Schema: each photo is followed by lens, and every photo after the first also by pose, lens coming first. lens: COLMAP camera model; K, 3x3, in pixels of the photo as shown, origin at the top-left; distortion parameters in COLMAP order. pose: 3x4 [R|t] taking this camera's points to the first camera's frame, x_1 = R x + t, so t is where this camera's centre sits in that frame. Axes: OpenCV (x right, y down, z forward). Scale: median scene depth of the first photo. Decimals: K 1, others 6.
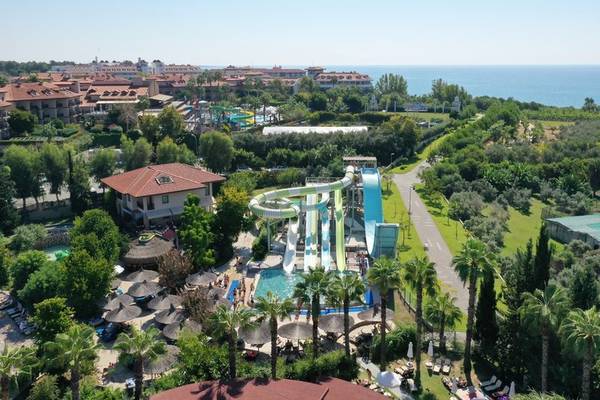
lens RADIAL K [[531.4, 0, 300.0], [0, 531.4, 200.0], [0, 0, 1]] dist [-0.000588, 0.002064]
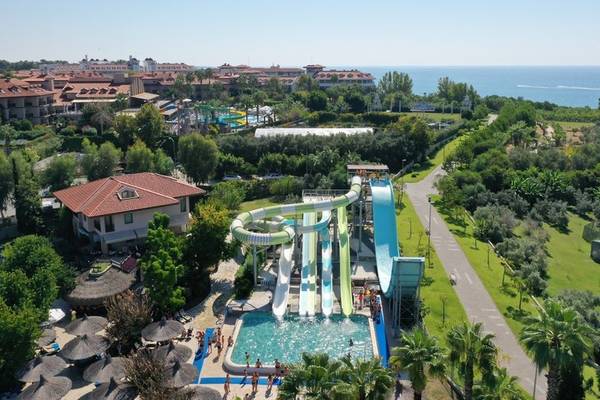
lens RADIAL K [[531.4, 0, 300.0], [0, 531.4, 200.0], [0, 0, 1]] dist [-0.000588, 0.002064]
pose [[0.999999, -0.000164, 0.001311, 0.004860], [0.000166, 0.999998, -0.001744, -0.020808], [-0.001311, 0.001744, 0.999998, 0.141790]]
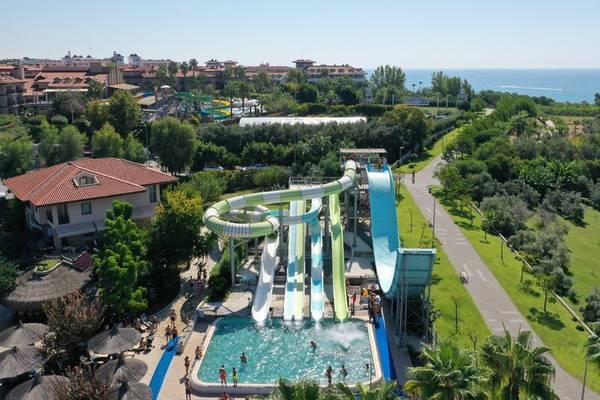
lens RADIAL K [[531.4, 0, 300.0], [0, 531.4, 200.0], [0, 0, 1]] dist [-0.000588, 0.002064]
pose [[0.999818, -0.003262, 0.018798, 0.009801], [0.003386, 0.999973, -0.006530, -0.005148], [-0.018777, 0.006593, 0.999802, 0.222356]]
